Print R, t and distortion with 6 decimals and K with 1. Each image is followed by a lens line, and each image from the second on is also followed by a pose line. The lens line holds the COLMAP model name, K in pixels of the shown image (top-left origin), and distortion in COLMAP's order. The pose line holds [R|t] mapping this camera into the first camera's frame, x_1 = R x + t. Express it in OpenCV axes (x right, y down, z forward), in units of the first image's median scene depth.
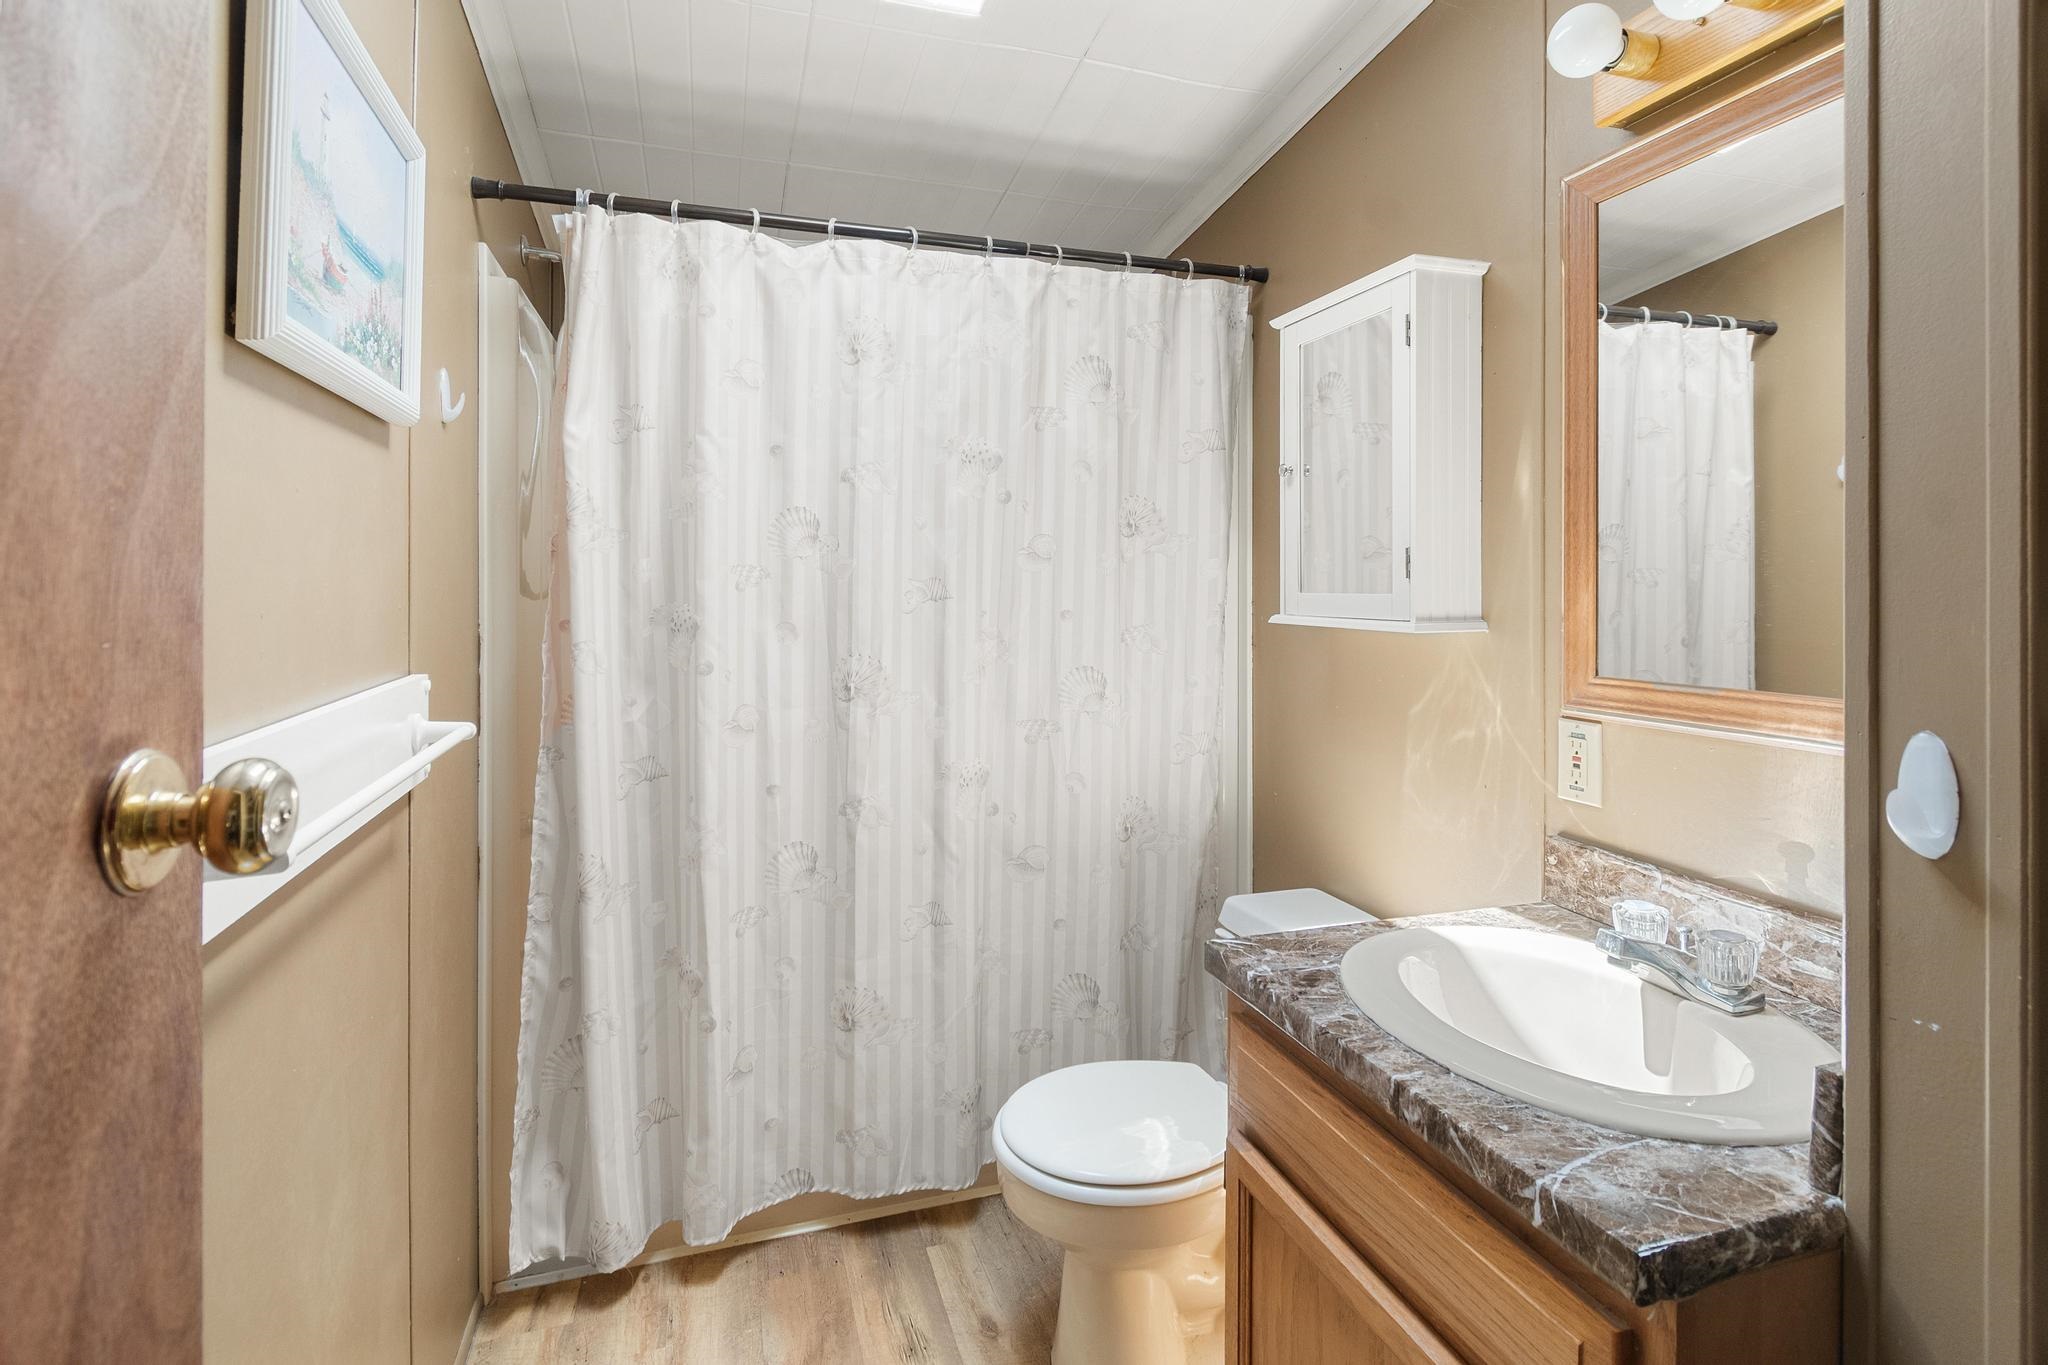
lens RADIAL K [[974.1, 0, 1020.0], [0, 974.1, 676.6], [0, 0, 1]] dist [0.003915, -0.000734]
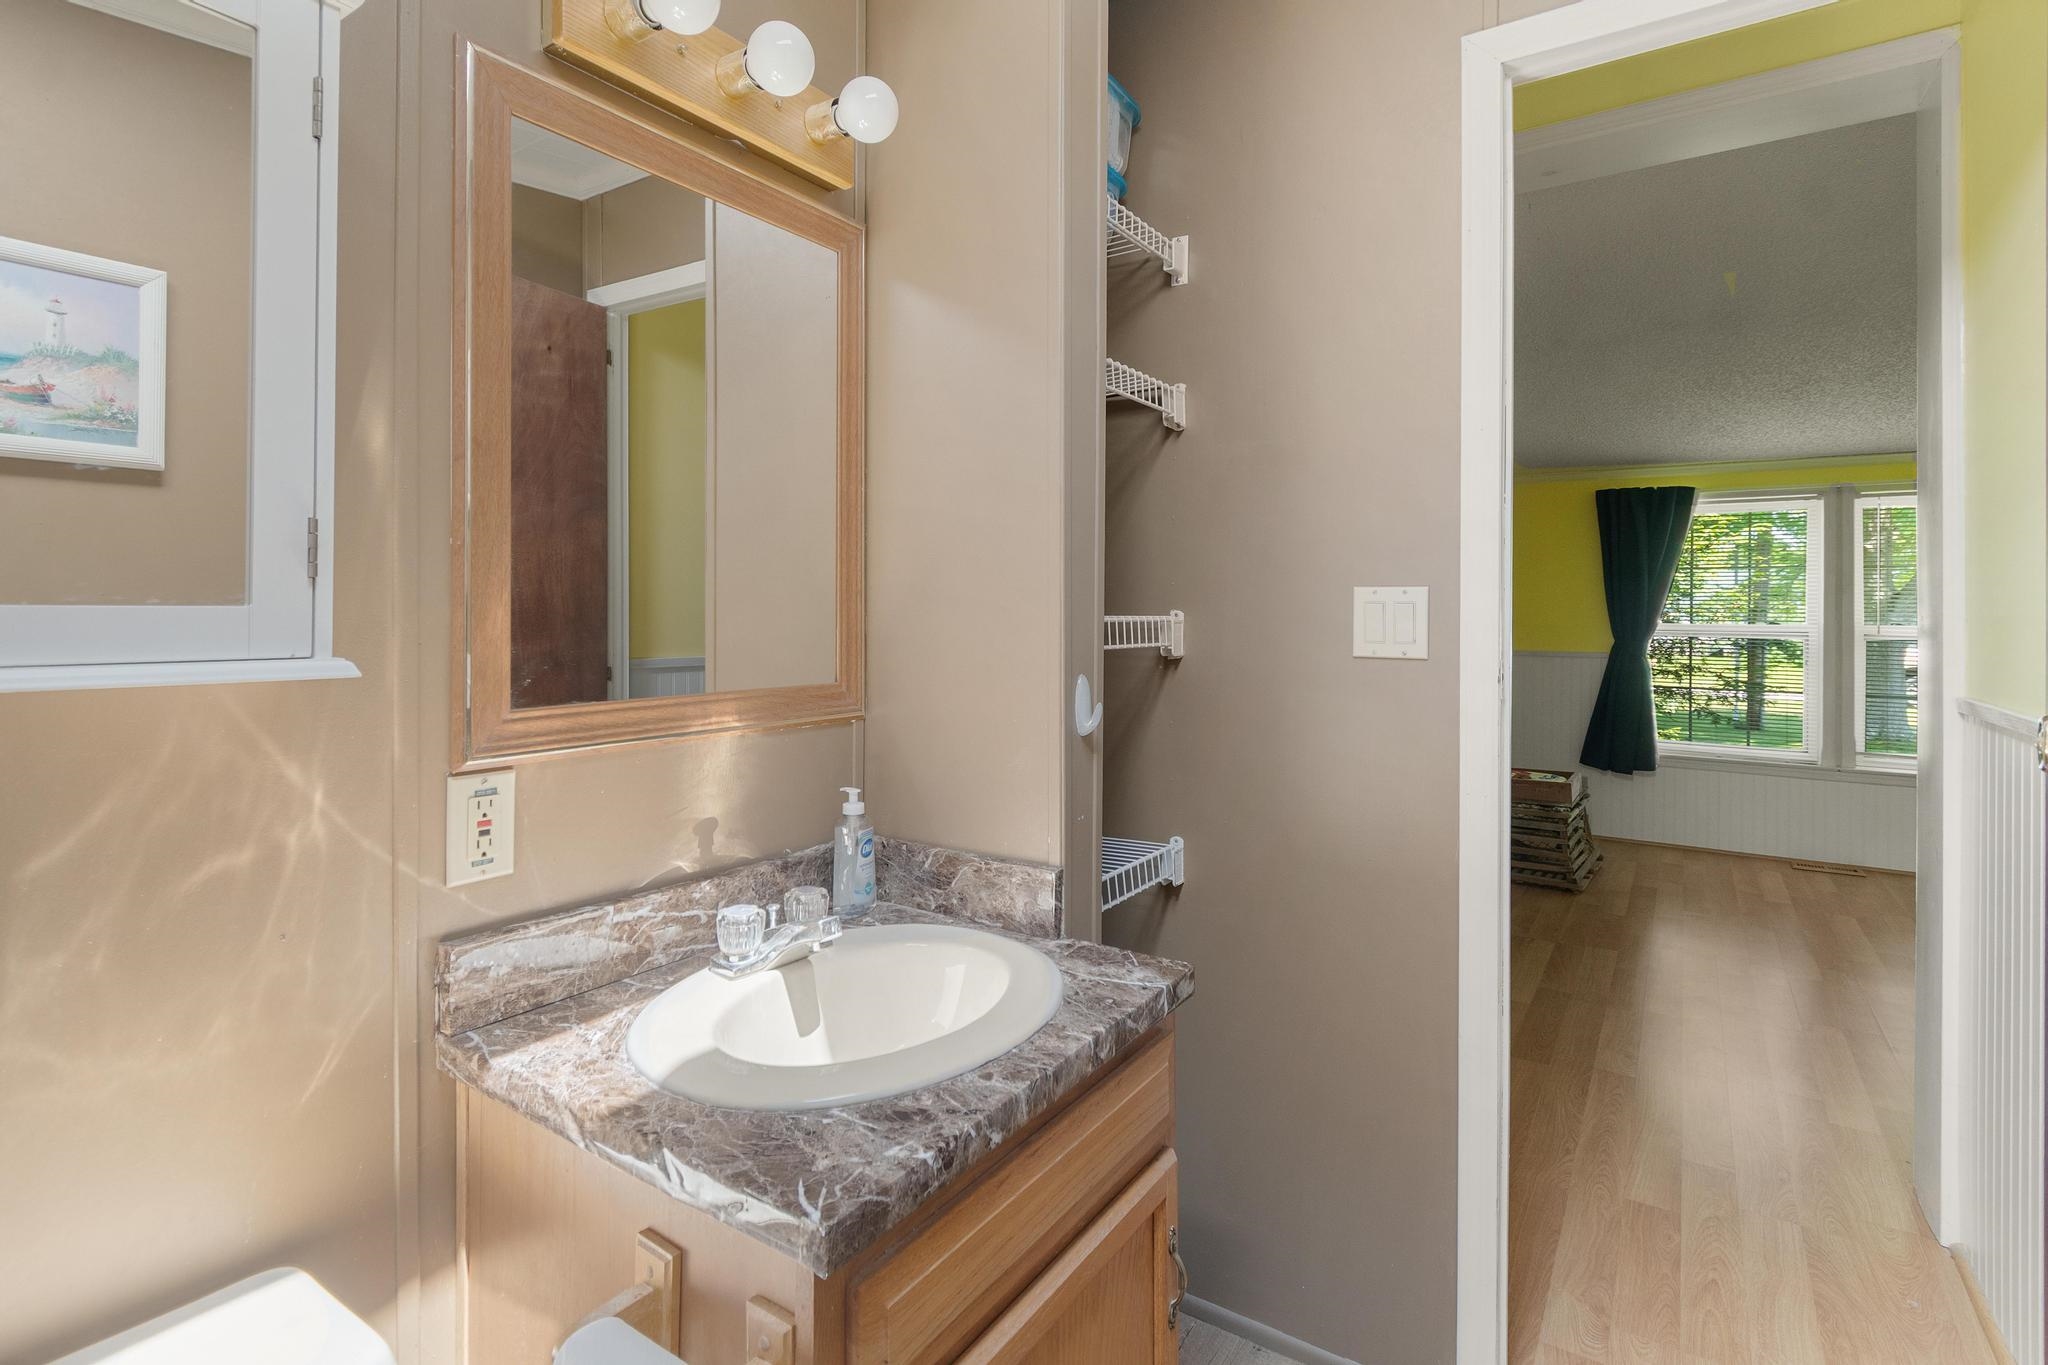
lens RADIAL K [[974.1, 0, 1048.4], [0, 974.1, 622.5], [0, 0, 1]] dist [0.003915, -0.000734]
pose [[-0.632811, -0.018173, 0.774093, -0.355480], [0.060864, 0.995464, 0.073125, -0.121151], [-0.771910, 0.093388, -0.628835, 1.351099]]
